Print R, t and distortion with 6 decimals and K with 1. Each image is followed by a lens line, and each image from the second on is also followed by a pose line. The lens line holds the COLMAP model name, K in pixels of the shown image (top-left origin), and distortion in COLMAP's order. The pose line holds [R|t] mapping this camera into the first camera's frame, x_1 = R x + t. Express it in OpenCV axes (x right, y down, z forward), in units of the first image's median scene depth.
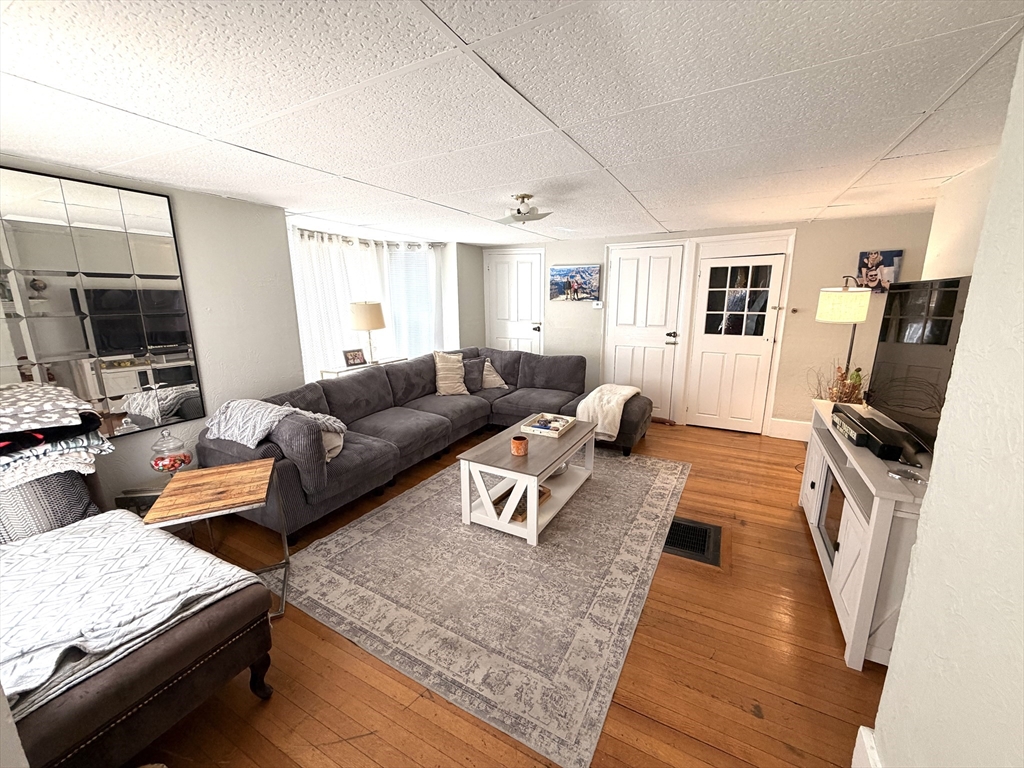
lens RADIAL K [[408.8, 0, 508.3], [0, 408.8, 384.4], [0, 0, 1]] dist [-0.001125, -0.000002]
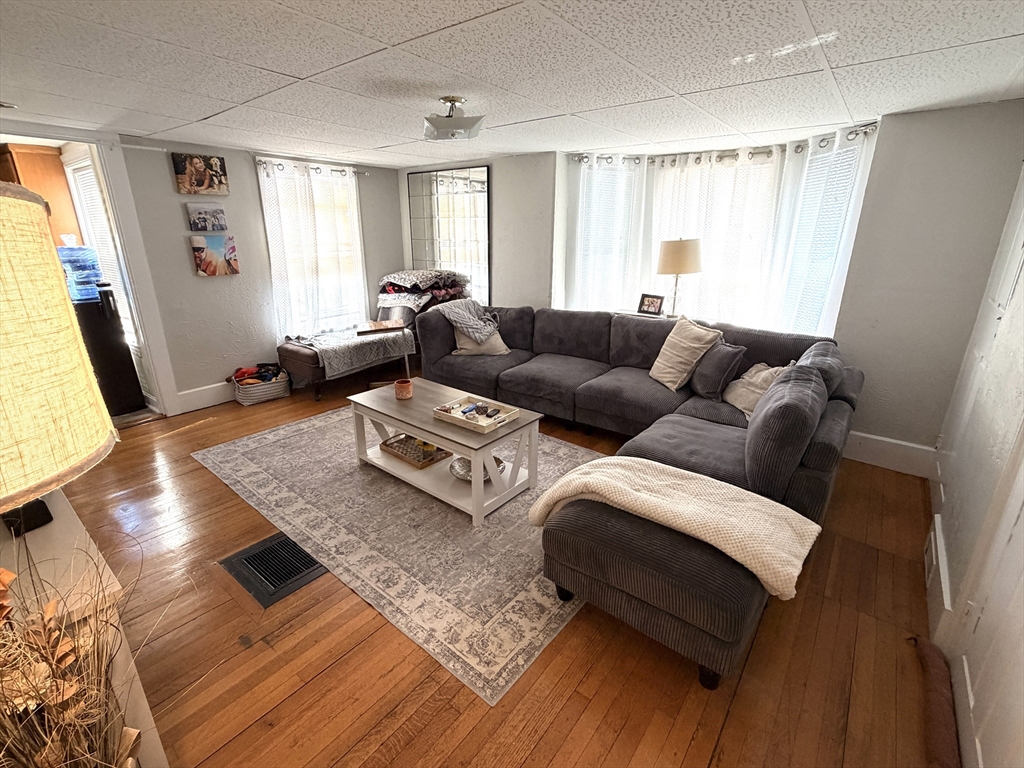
lens RADIAL K [[470.7, 0, 512.0], [0, 470.7, 383.1], [0, 0, 1]] dist [-0.000692, -0.000170]
pose [[-0.171498, 0.310166, -0.935086, 1.094547], [-0.209530, 0.915950, 0.342247, -0.322007], [0.962645, 0.254623, -0.092094, 1.429415]]
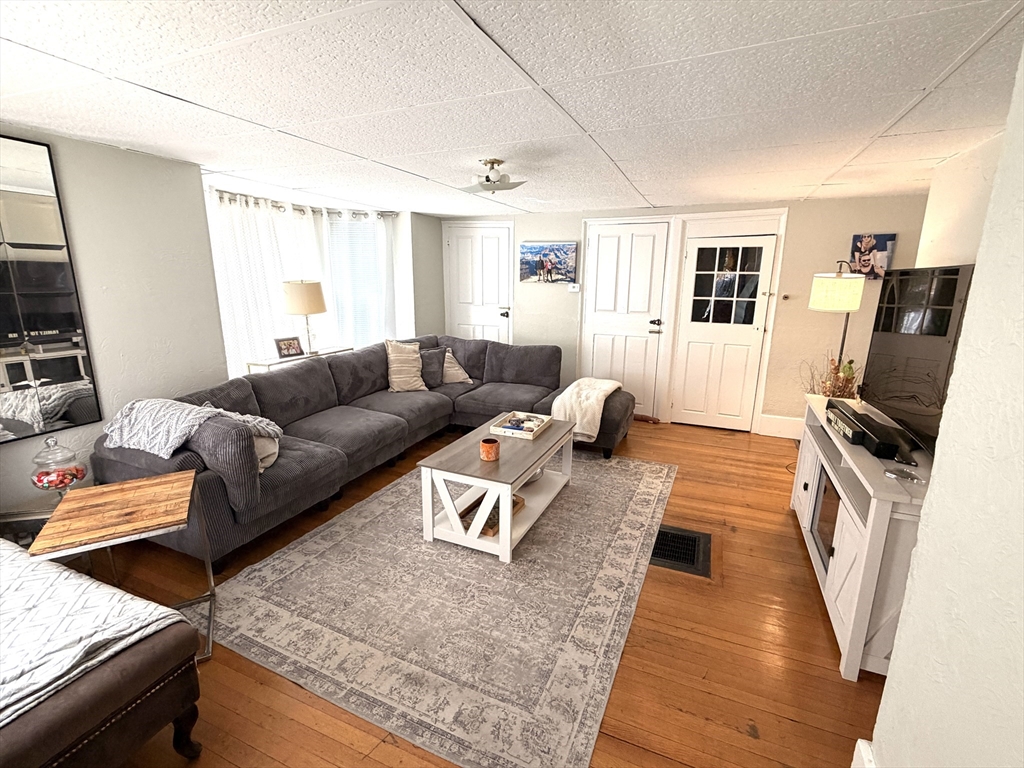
lens RADIAL K [[470.7, 0, 510.7], [0, 470.7, 384.9], [0, 0, 1]] dist [-0.000692, -0.000170]
pose [[0.995976, -0.004914, 0.089483, -0.018057], [0.003509, 0.999868, 0.015856, -0.003715], [-0.089549, -0.015478, 0.995862, -0.001990]]
